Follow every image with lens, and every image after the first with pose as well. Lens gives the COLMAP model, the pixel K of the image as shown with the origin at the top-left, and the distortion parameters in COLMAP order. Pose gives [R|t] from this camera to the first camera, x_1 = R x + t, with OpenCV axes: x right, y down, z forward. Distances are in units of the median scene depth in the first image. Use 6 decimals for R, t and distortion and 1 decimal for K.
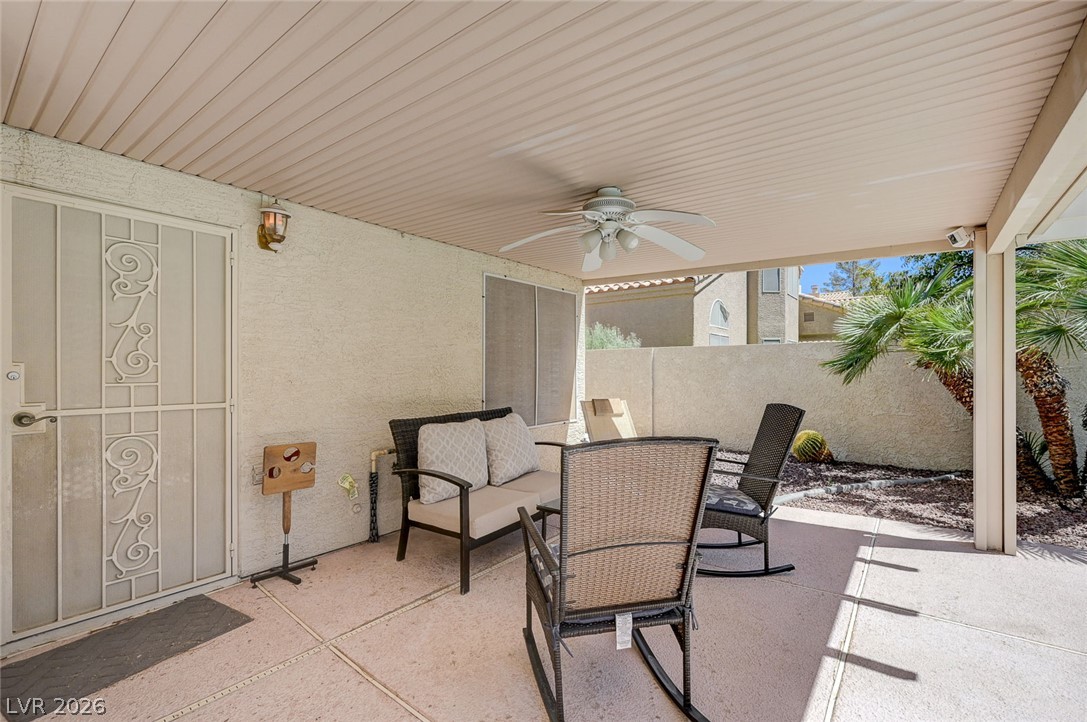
lens RADIAL K [[484.8, 0, 550.0], [0, 484.8, 368.1], [0, 0, 1]] dist [0.001796, -0.000075]
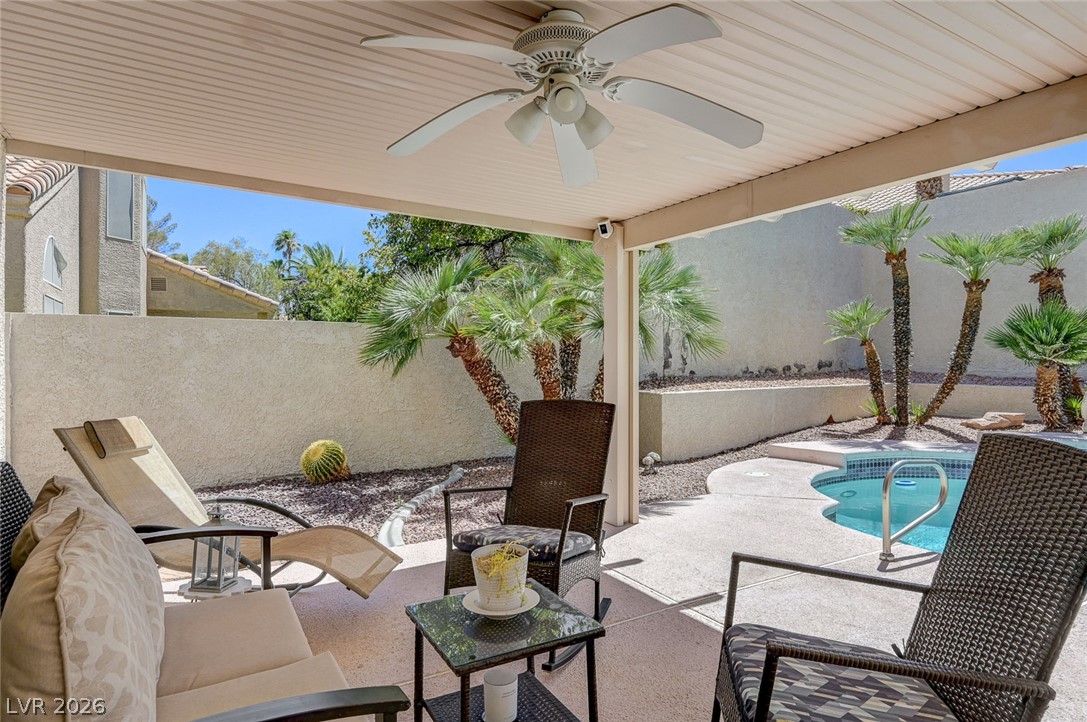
lens RADIAL K [[635.1, 0, 542.9], [0, 635.1, 364.3], [0, 0, 1]] dist [0.002938, 0.000951]
pose [[0.369351, -0.004344, 0.929280, -0.244974], [-0.002752, 0.999980, 0.005768, 0.006079], [-0.929286, -0.004688, 0.369332, 0.335344]]
